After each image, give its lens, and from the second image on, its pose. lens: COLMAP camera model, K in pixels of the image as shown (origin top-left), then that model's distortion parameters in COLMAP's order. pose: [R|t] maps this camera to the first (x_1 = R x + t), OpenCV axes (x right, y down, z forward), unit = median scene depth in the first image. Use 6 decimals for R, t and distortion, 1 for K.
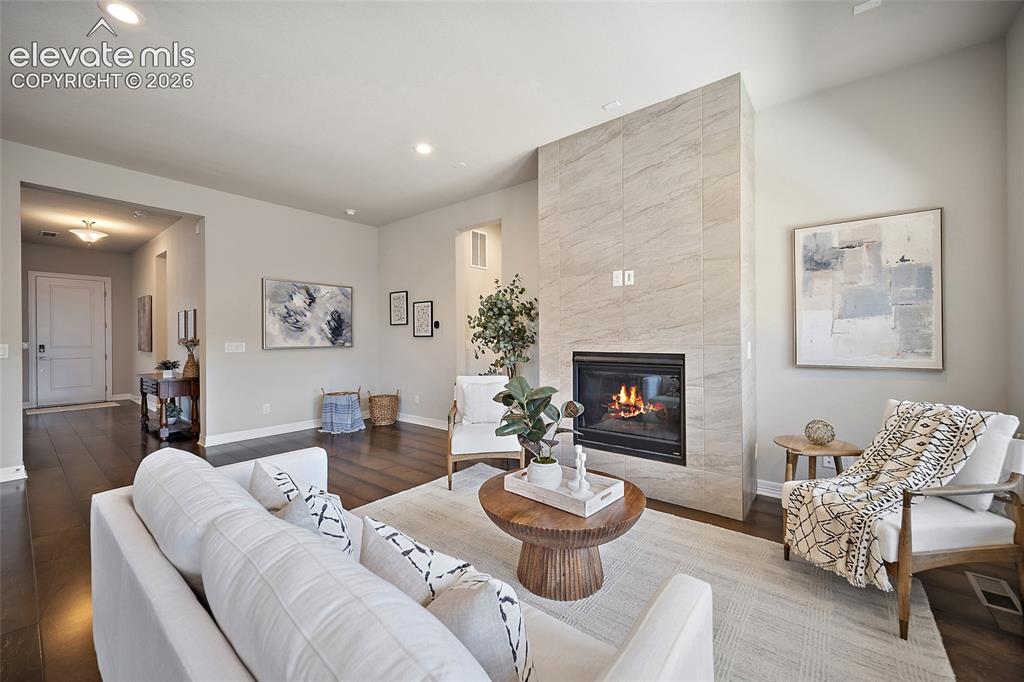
lens RADIAL K [[403.3, 0, 514.0], [0, 403.3, 337.1], [0, 0, 1]] dist [-0.003272, 0.000187]
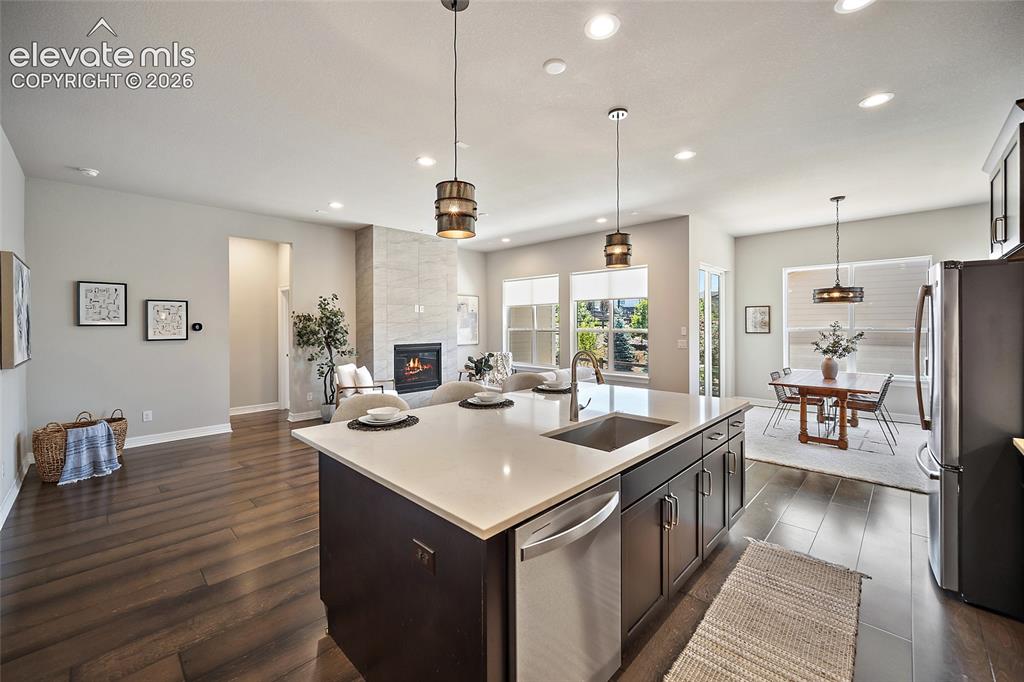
lens RADIAL K [[403.3, 0, 507.7], [0, 403.3, 331.0], [0, 0, 1]] dist [-0.003272, 0.000187]
pose [[0.104500, -0.010991, 0.994464, -1.992524], [0.002199, 0.999939, 0.010820, -0.056463], [-0.994522, 0.001056, 0.104517, 0.337429]]
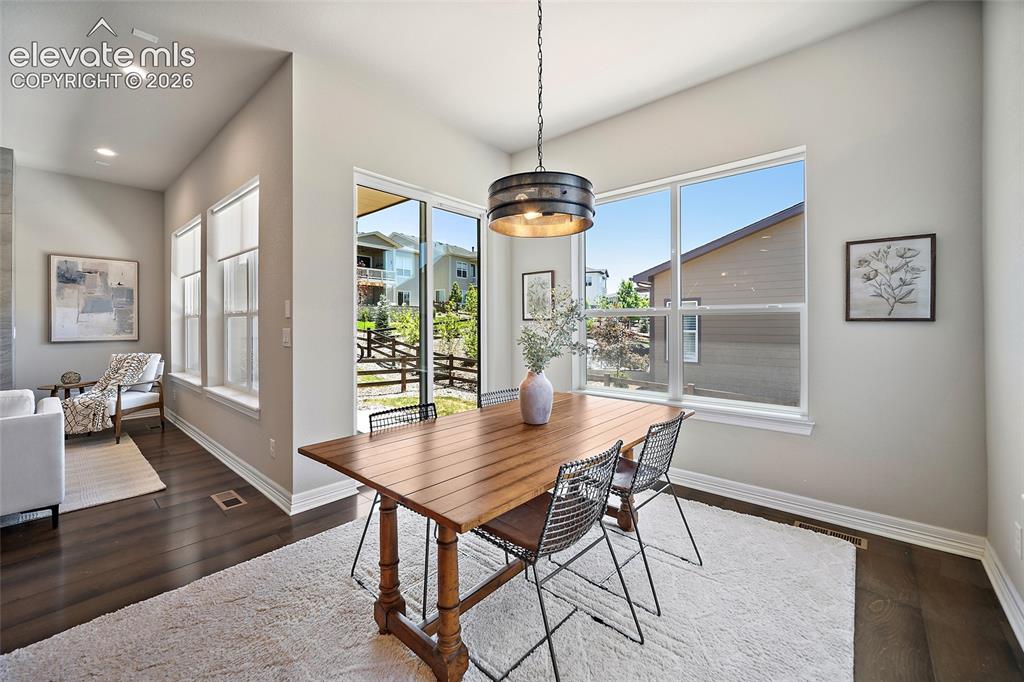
lens RADIAL K [[403.3, 0, 501.2], [0, 403.3, 325.4], [0, 0, 1]] dist [-0.003272, 0.000187]
pose [[0.049199, 0.002748, 0.998785, -0.793080], [-0.001099, 0.999996, -0.002697, 0.008422], [-0.998788, -0.000965, 0.049201, -0.844102]]
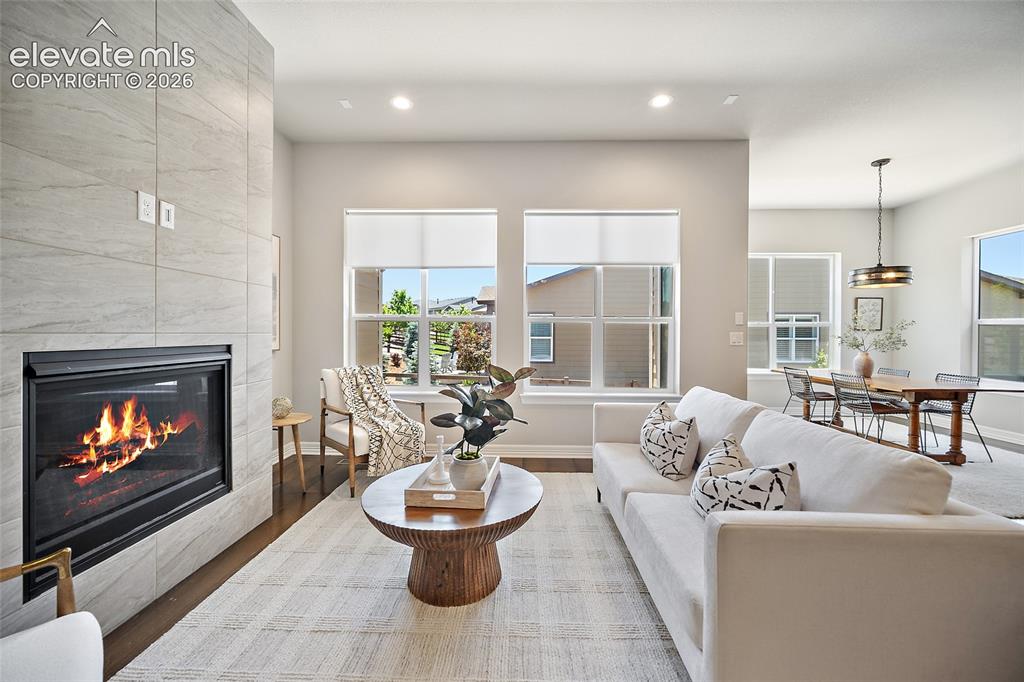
lens RADIAL K [[403.3, 0, 510.8], [0, 403.3, 334.5], [0, 0, 1]] dist [-0.003272, 0.000187]
pose [[-0.603819, 0.000321, 0.797122, -0.501412], [-0.001089, 0.999999, -0.001228, 0.022835], [-0.797121, -0.001610, -0.603818, 1.039579]]
